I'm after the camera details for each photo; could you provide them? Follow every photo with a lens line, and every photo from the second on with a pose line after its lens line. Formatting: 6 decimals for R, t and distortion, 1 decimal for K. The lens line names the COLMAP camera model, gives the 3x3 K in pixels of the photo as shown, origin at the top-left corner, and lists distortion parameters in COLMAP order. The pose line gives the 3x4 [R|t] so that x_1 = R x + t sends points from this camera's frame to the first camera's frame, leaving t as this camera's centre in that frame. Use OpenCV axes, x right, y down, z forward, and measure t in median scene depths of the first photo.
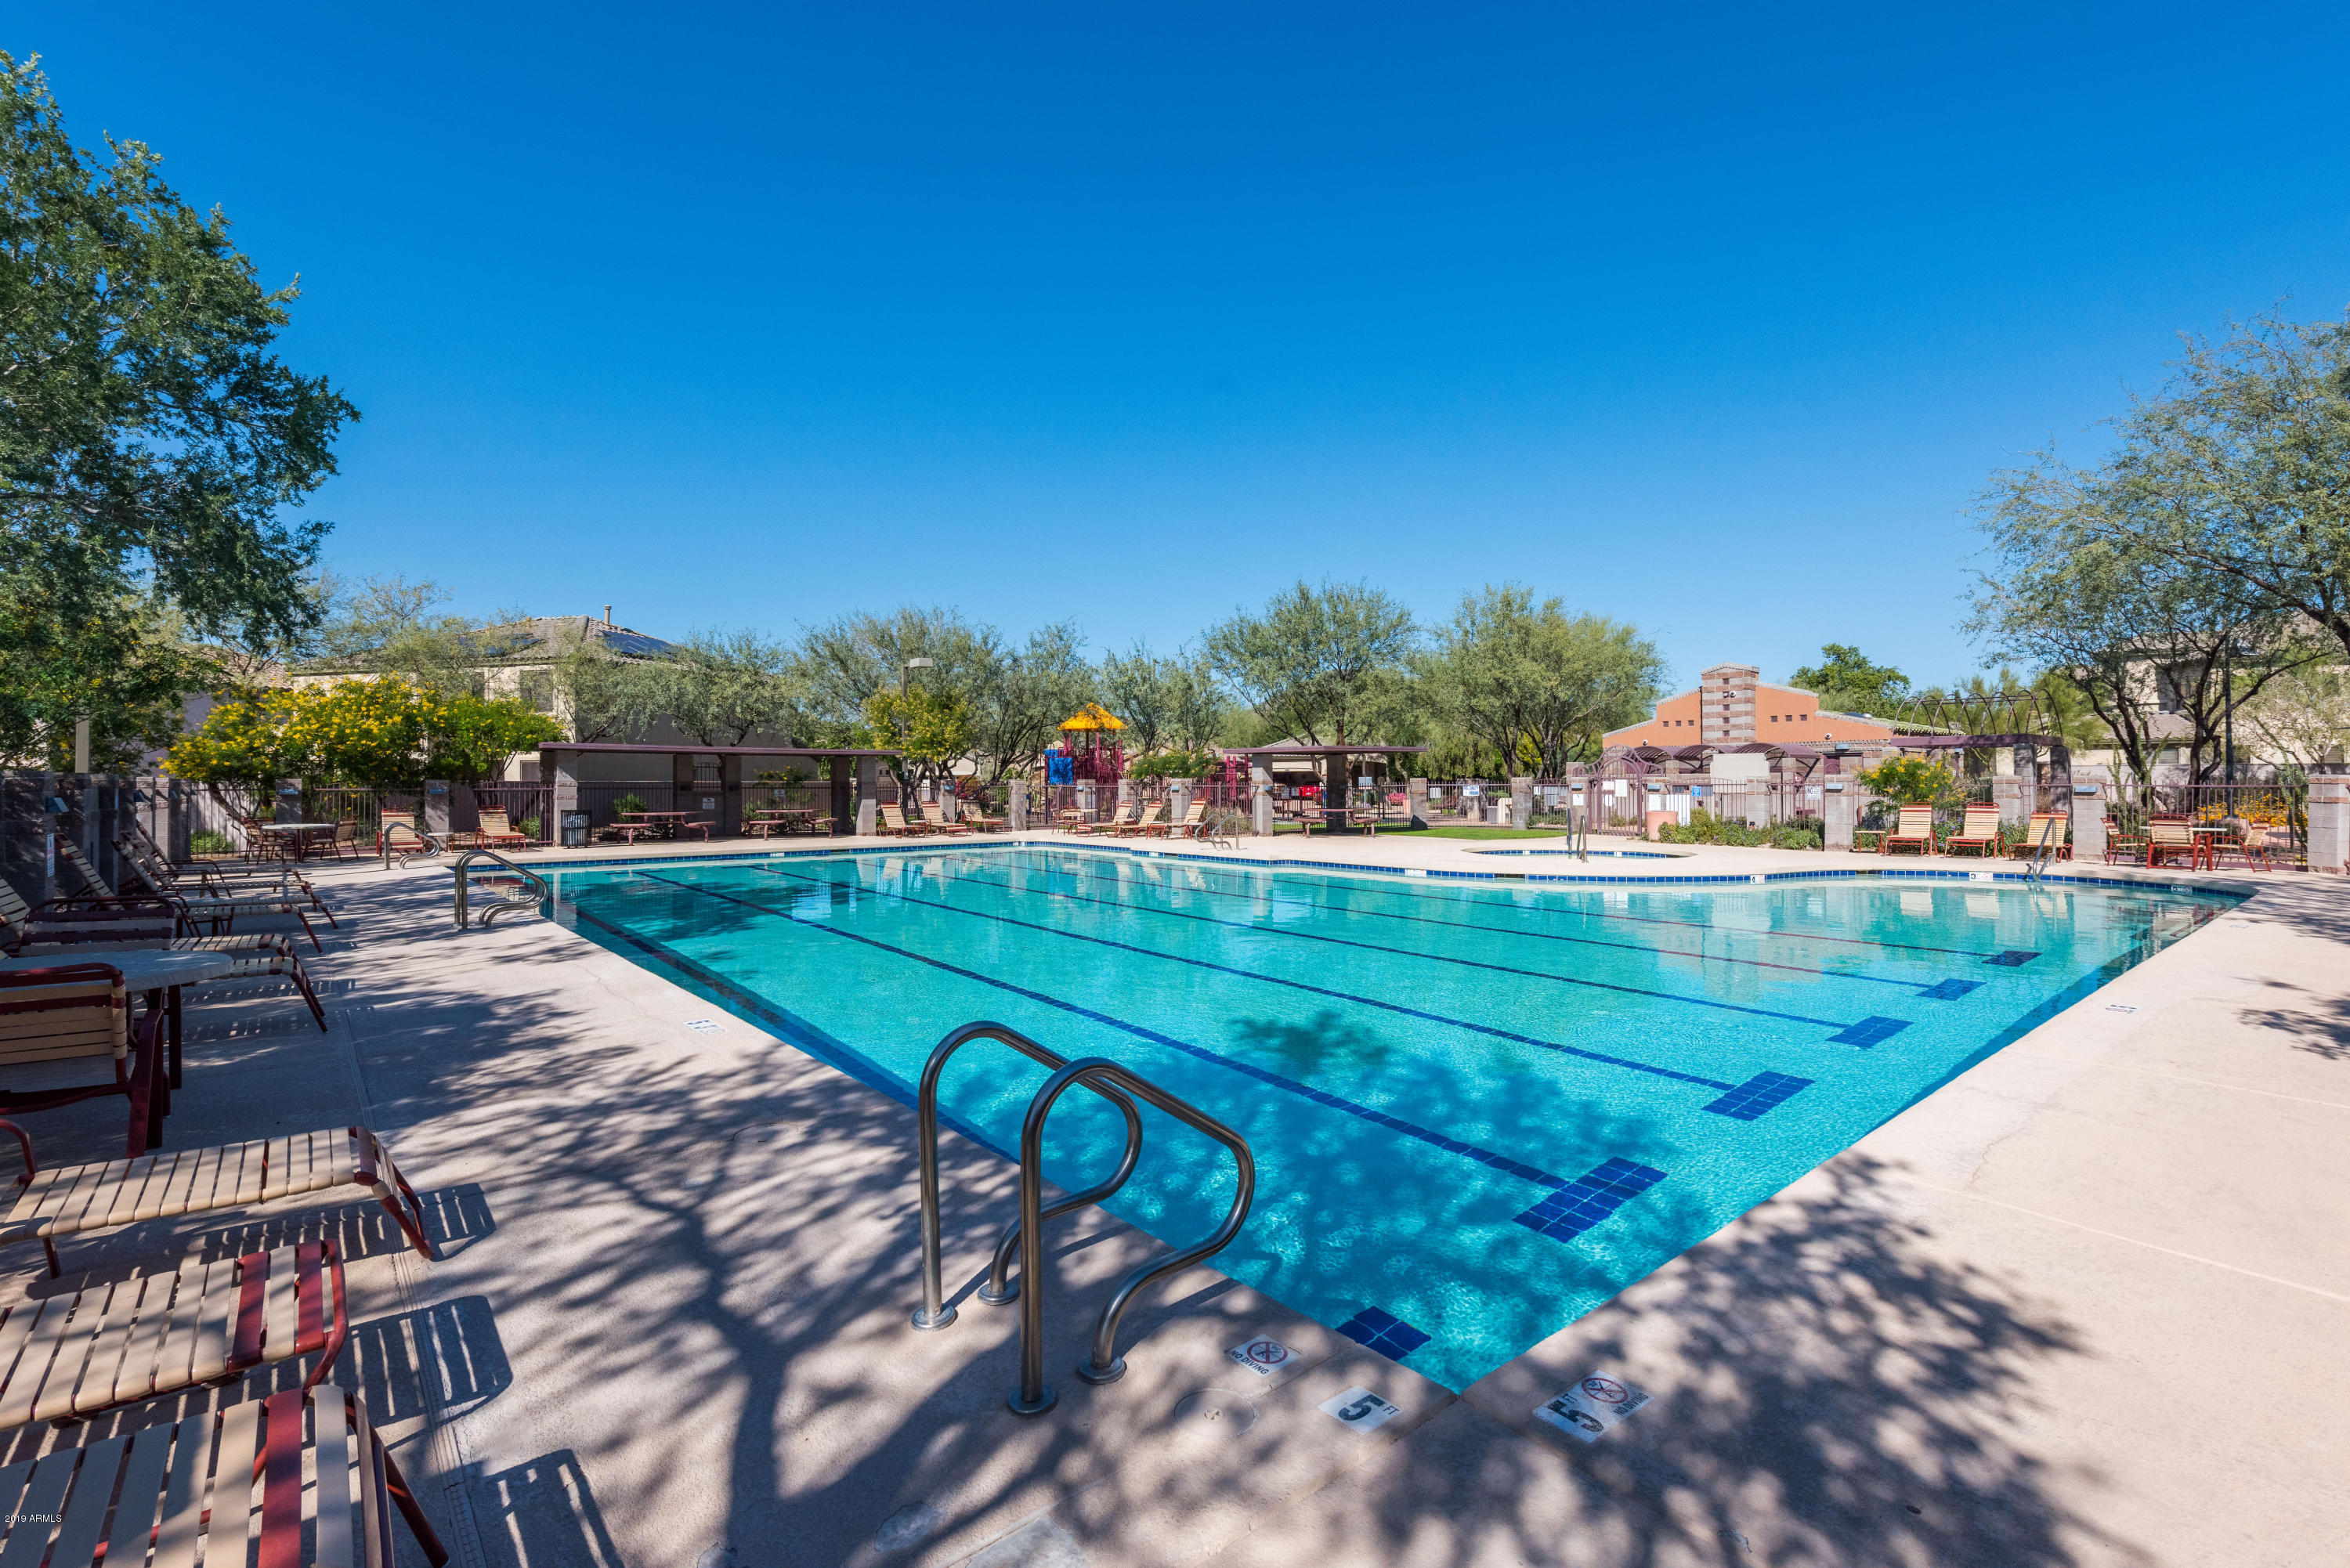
lens RADIAL K [[995.6, 0, 1175.0], [0, 995.6, 784.0], [0, 0, 1]] dist [0.000453, -0.000189]
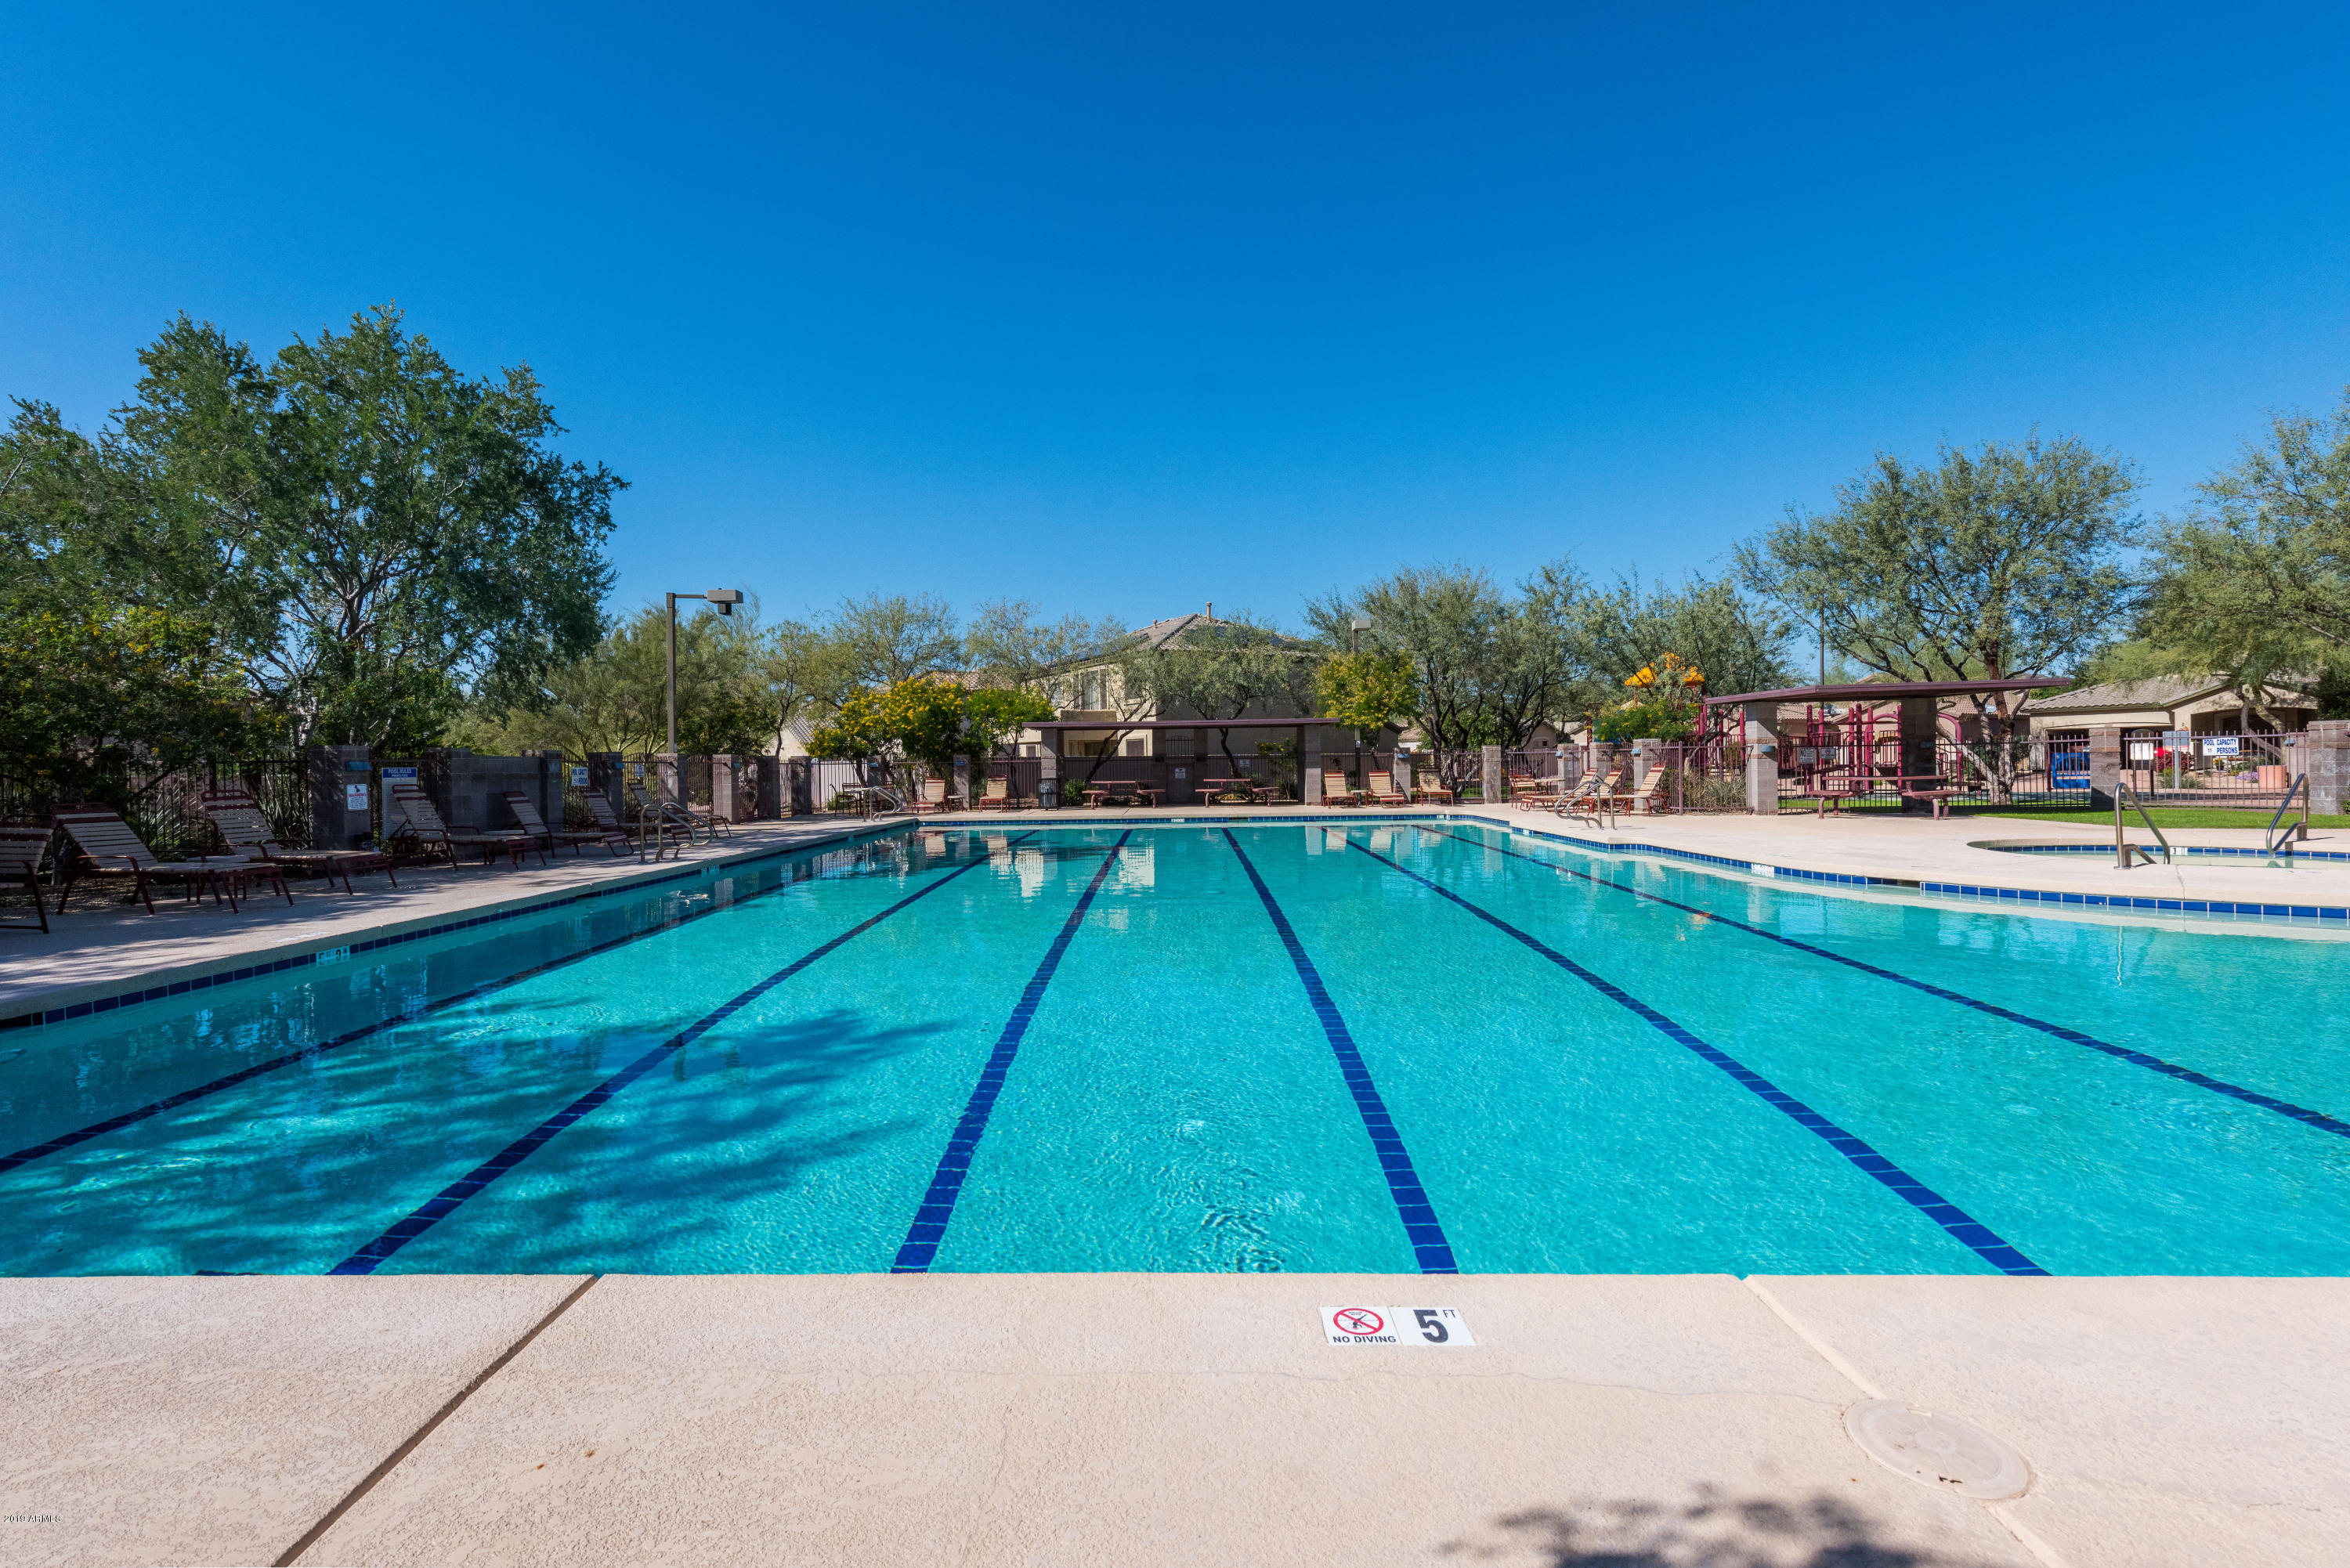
lens RADIAL K [[995.6, 0, 1175.0], [0, 995.6, 784.0], [0, 0, 1]] dist [0.000453, -0.000189]
pose [[0.750935, 0.004590, -0.660361, 0.248681], [0.011421, 0.999736, 0.019936, 0.010214], [0.660278, -0.022513, 0.750684, 0.167360]]
